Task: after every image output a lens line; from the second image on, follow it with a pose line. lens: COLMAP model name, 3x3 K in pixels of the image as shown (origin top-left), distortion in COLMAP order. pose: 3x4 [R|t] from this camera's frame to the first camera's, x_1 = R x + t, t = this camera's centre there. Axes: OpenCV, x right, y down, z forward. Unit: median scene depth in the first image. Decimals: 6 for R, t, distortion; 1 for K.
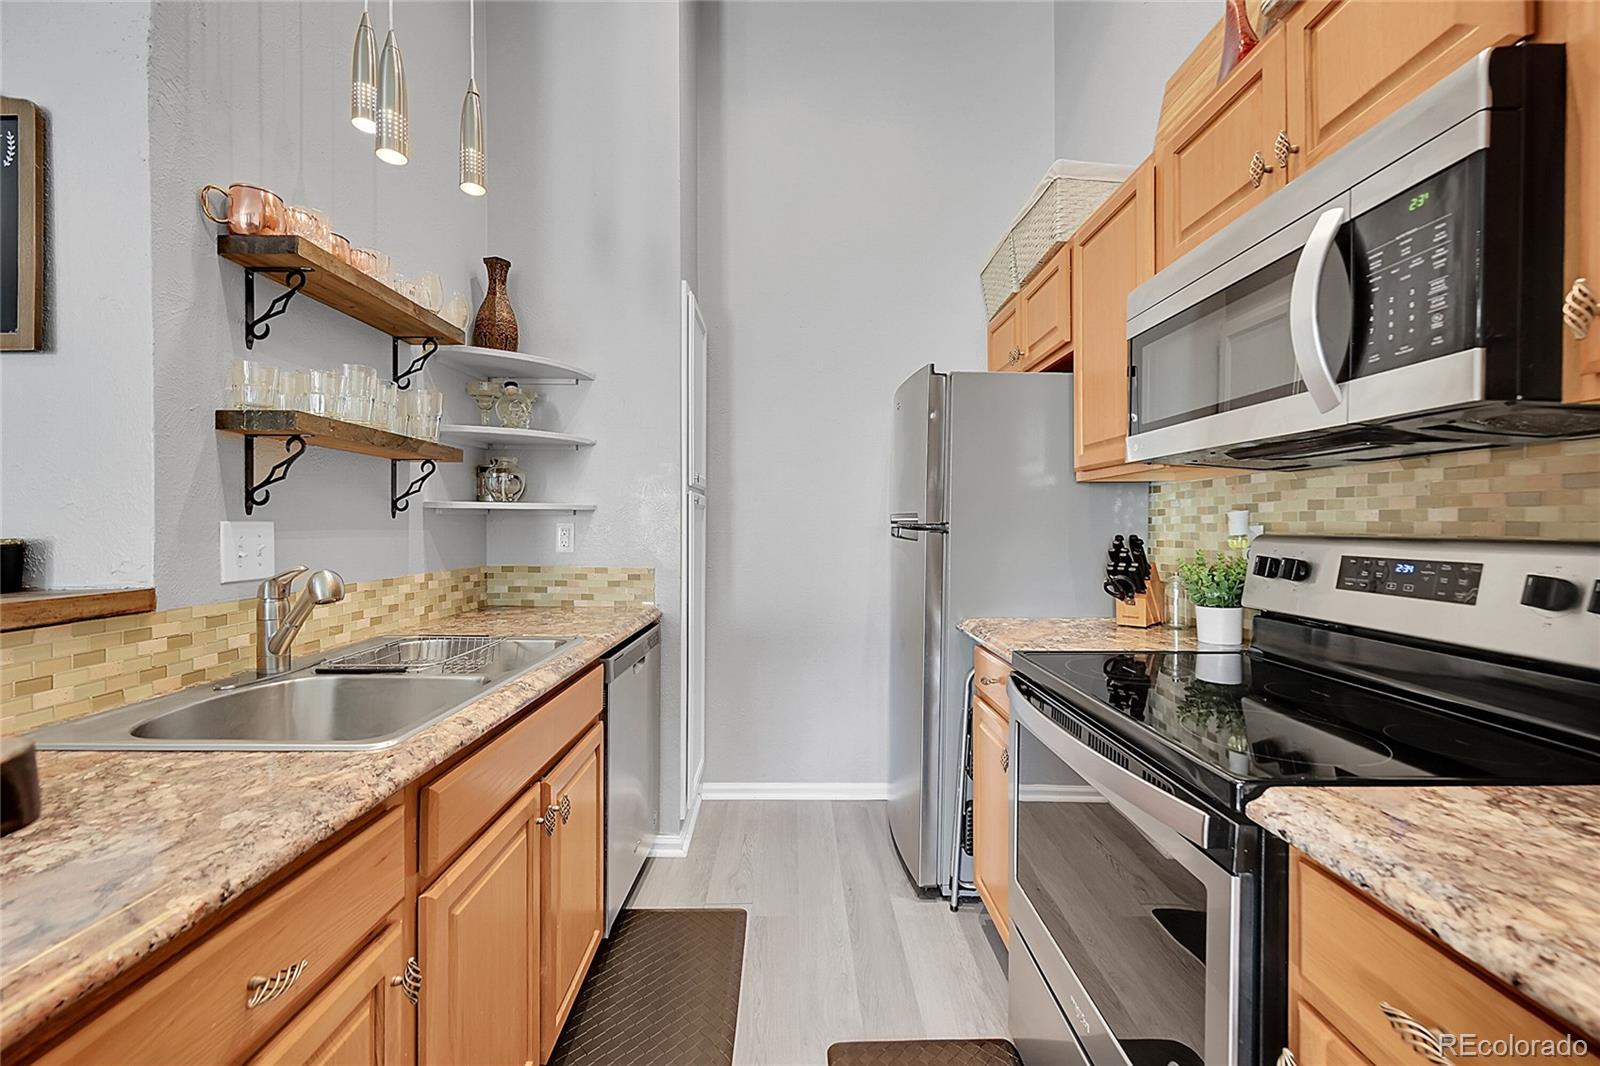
lens RADIAL K [[630.5, 0, 799.9], [0, 630.5, 523.8], [0, 0, 1]] dist [-0.001506, 0.000449]
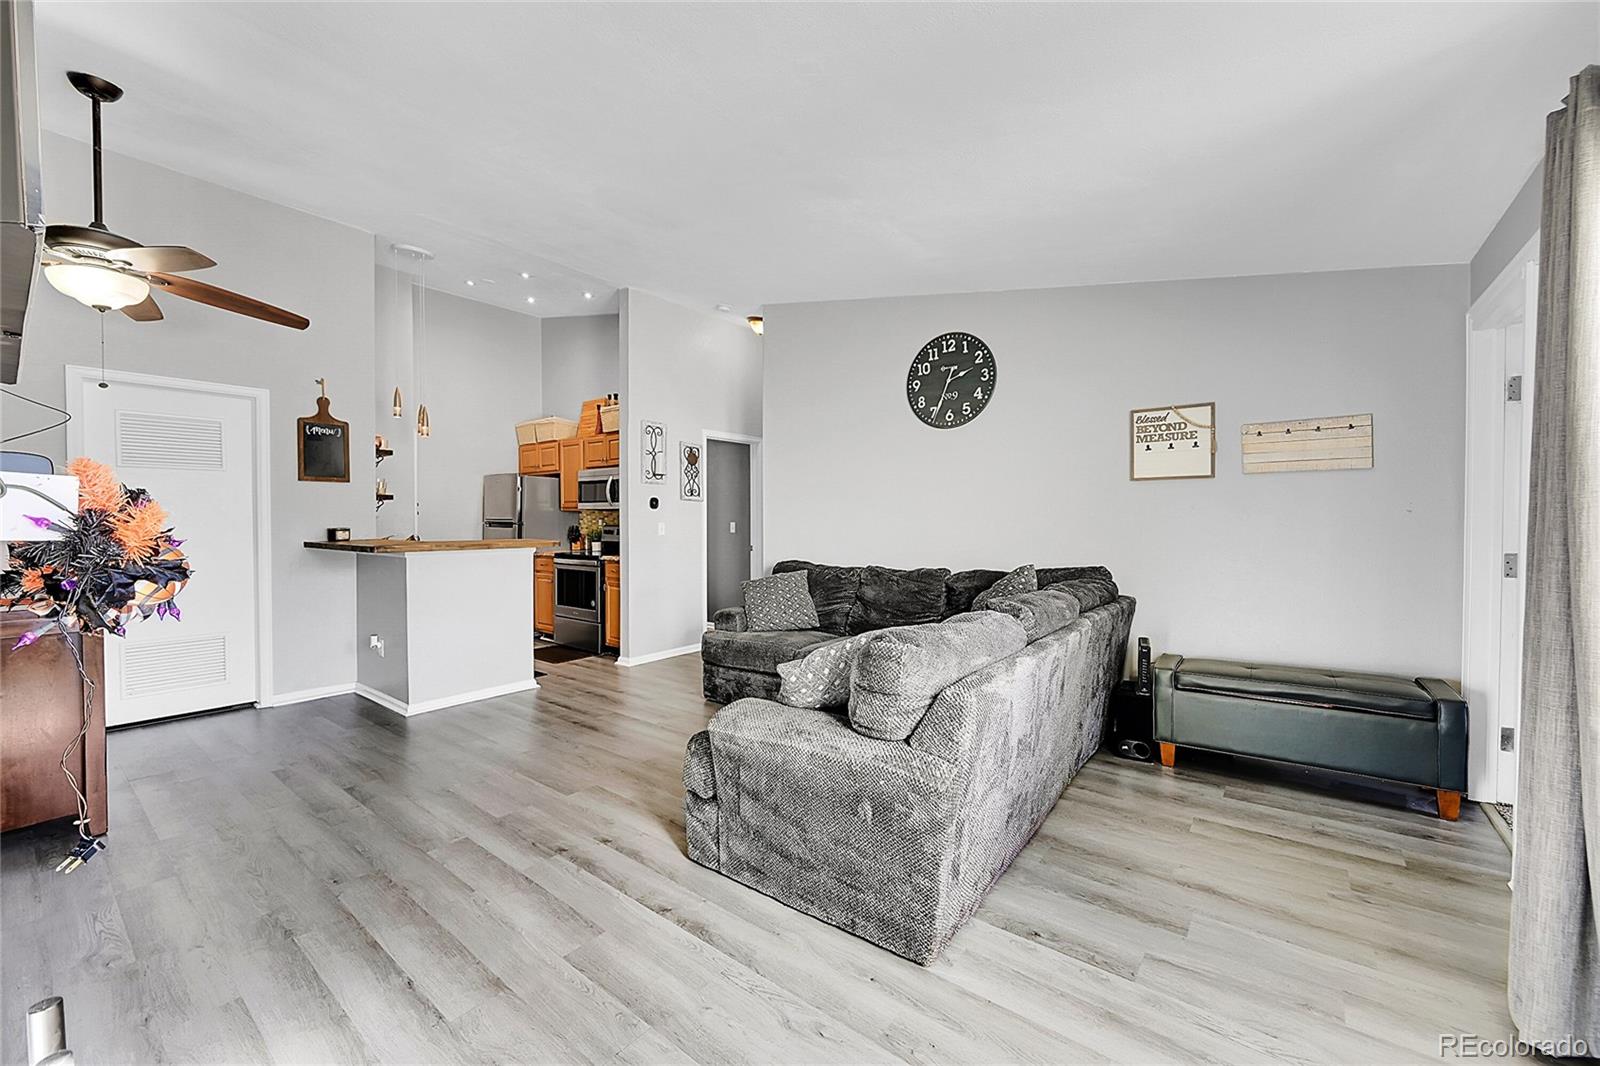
lens RADIAL K [[630.5, 0, 792.5], [0, 630.5, 526.6], [0, 0, 1]] dist [-0.001506, 0.000449]
pose [[0.624215, -0.010226, 0.781185, -1.745280], [-0.000505, 0.999909, 0.013492, -0.029694], [-0.781252, -0.008817, 0.624153, -2.559980]]
